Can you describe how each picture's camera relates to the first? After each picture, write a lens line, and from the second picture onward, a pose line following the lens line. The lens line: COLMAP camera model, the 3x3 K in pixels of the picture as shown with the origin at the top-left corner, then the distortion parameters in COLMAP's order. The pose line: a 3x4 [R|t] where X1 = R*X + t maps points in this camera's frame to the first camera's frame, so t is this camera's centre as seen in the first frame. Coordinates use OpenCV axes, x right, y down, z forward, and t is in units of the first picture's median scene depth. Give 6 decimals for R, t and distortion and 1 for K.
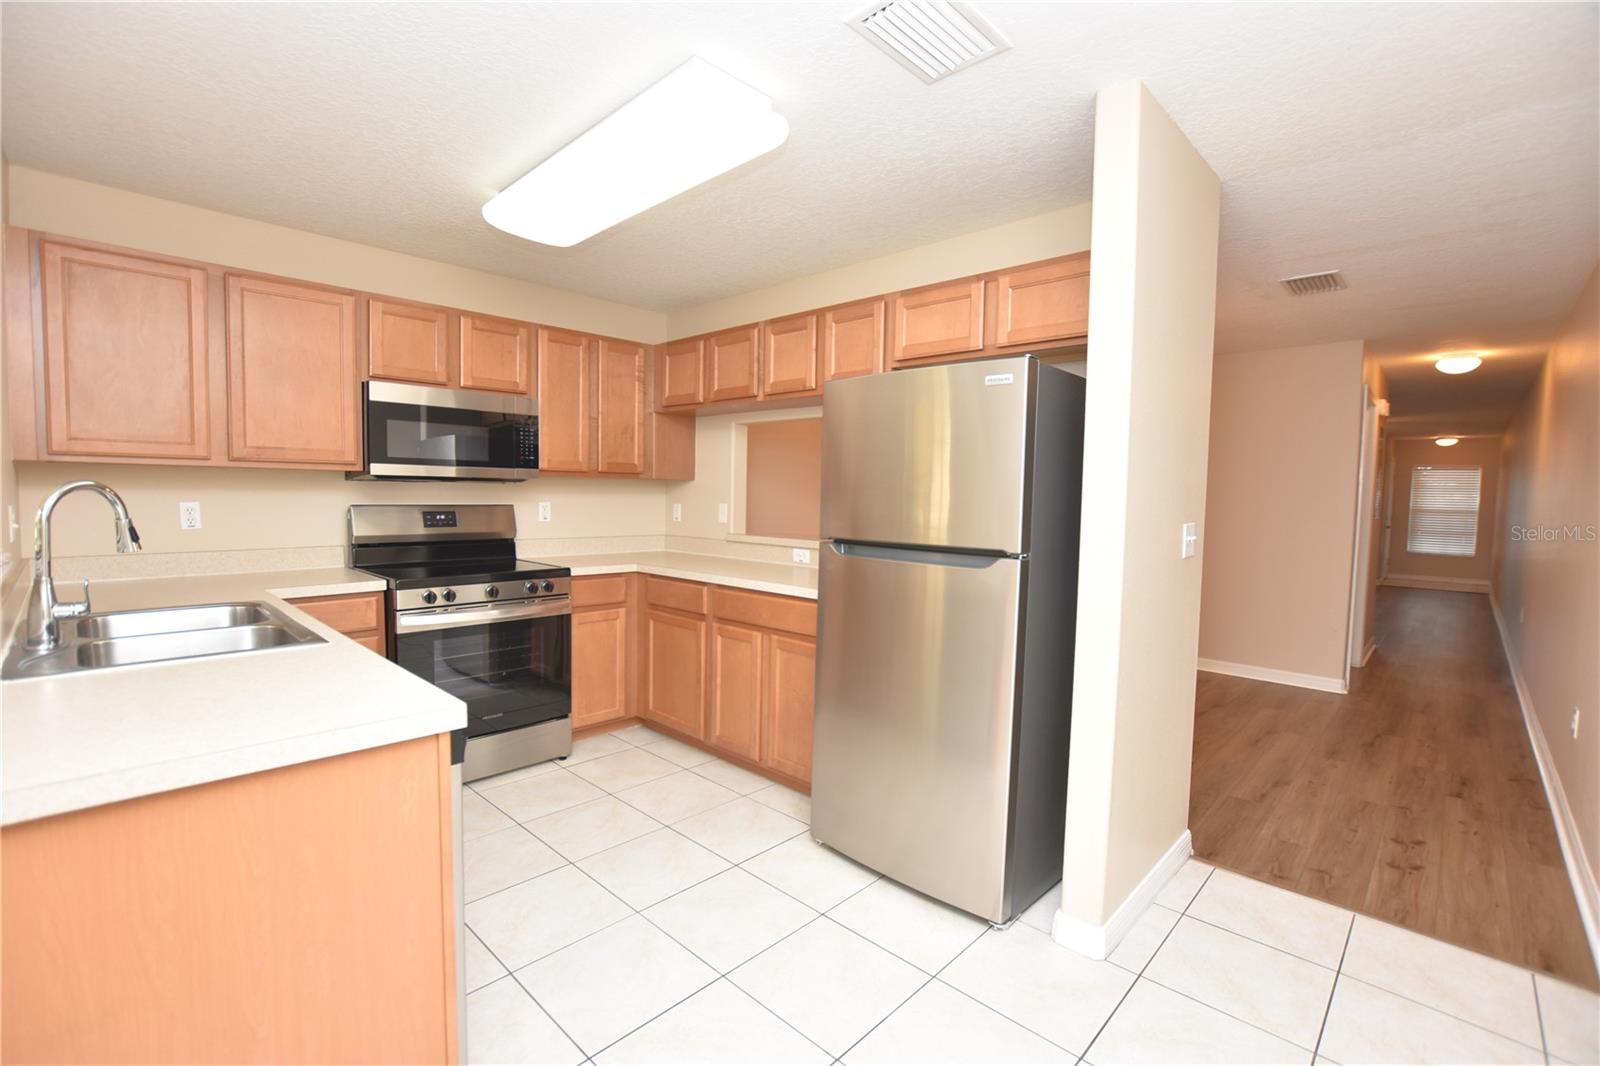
lens RADIAL K [[715.5, 0, 794.2], [0, 715.5, 535.8], [0, 0, 1]] dist [-0.024241, 0.003261]
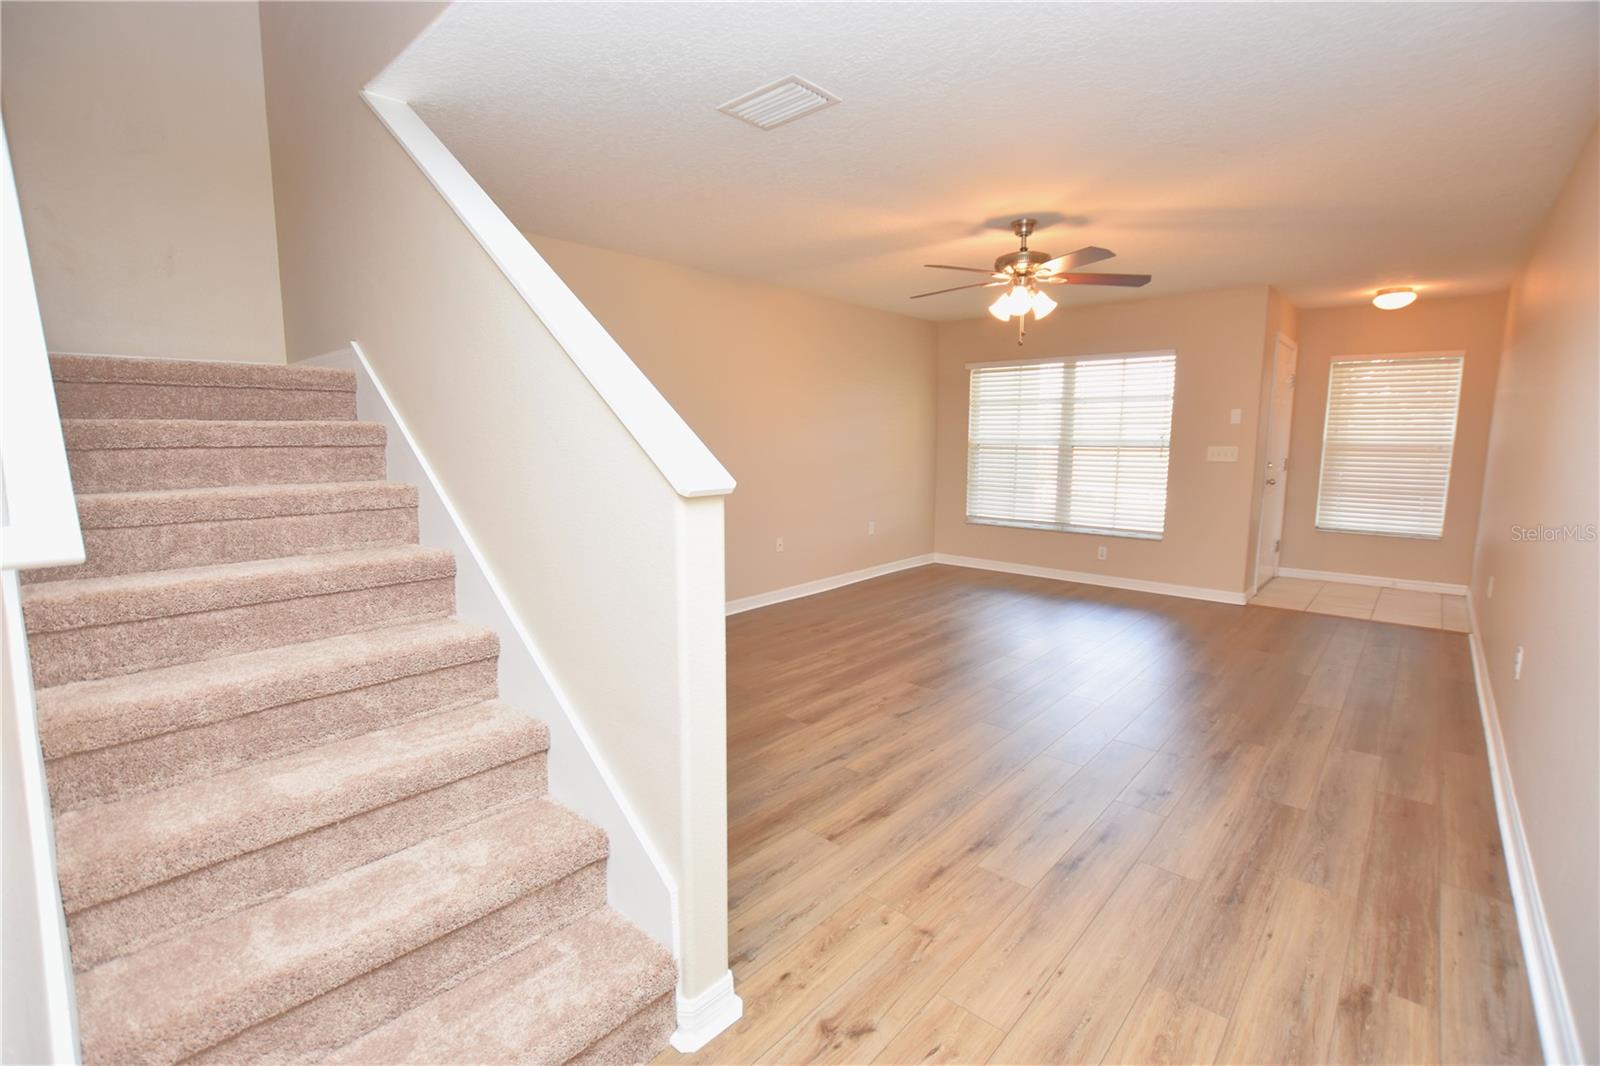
lens RADIAL K [[715.5, 0, 799.5], [0, 715.5, 540.8], [0, 0, 1]] dist [-0.024241, 0.003261]
pose [[0.998947, -0.020528, 0.041034, 0.518718], [0.017053, 0.996378, 0.083307, -0.018701], [-0.042596, -0.082519, 0.995679, 0.547347]]
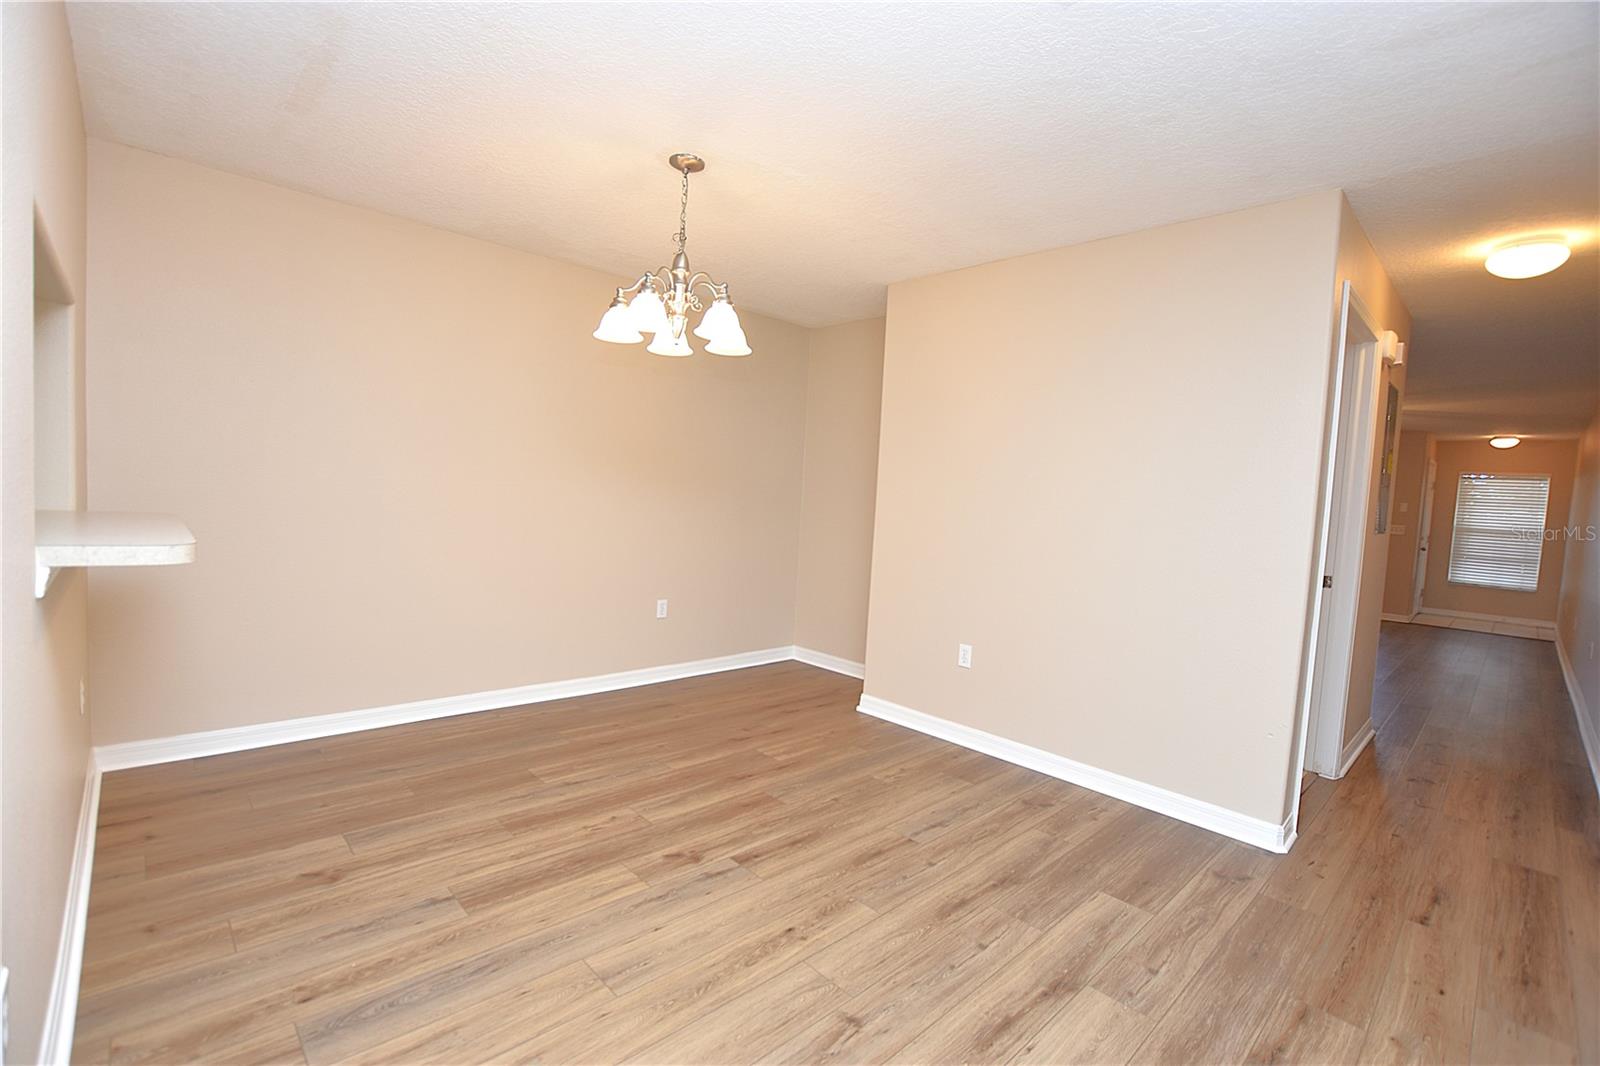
lens RADIAL K [[715.5, 0, 795.0], [0, 715.5, 533.3], [0, 0, 1]] dist [-0.024241, 0.003261]
pose [[0.998296, 0.039197, -0.043239, 0.184888], [-0.039239, 0.999230, -0.000121, -0.002308], [0.043201, 0.001817, 0.999065, 0.194807]]
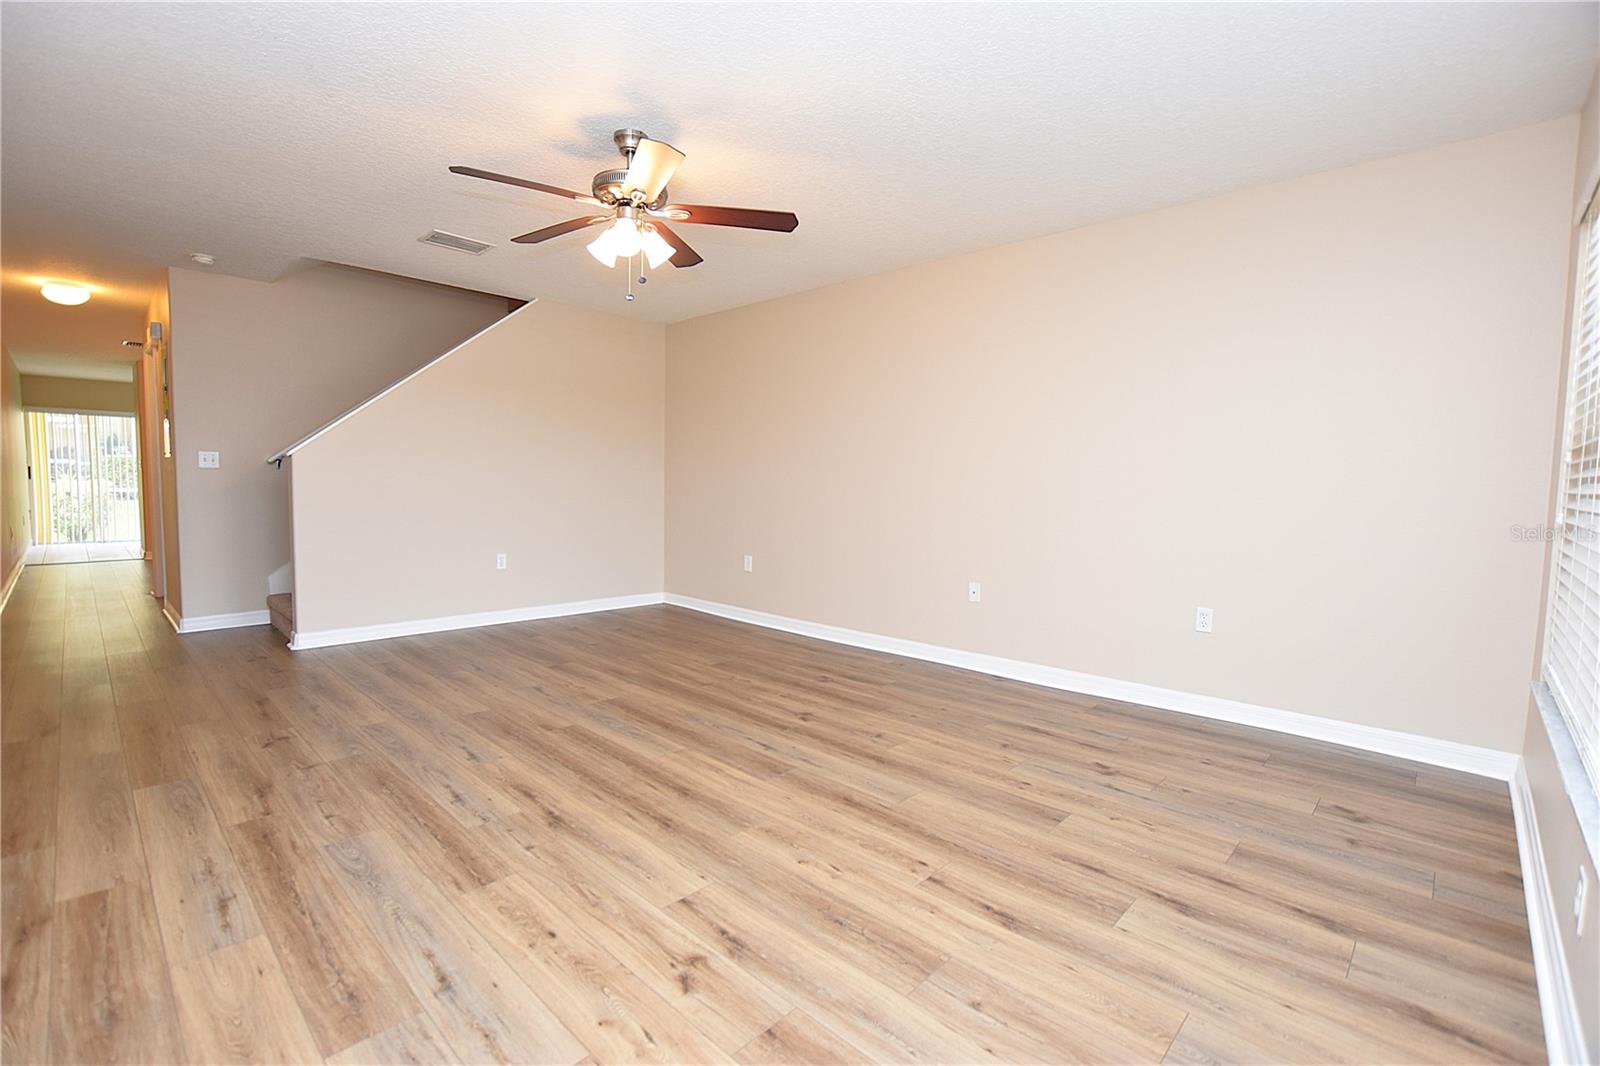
lens RADIAL K [[715.5, 0, 796.0], [0, 715.5, 535.3], [0, 0, 1]] dist [-0.024241, 0.003261]
pose [[-0.000106, 0.053539, -0.998566, 0.844031], [-0.077252, 0.995581, 0.053388, -0.017013], [0.997012, 0.077147, 0.004030, 0.895395]]
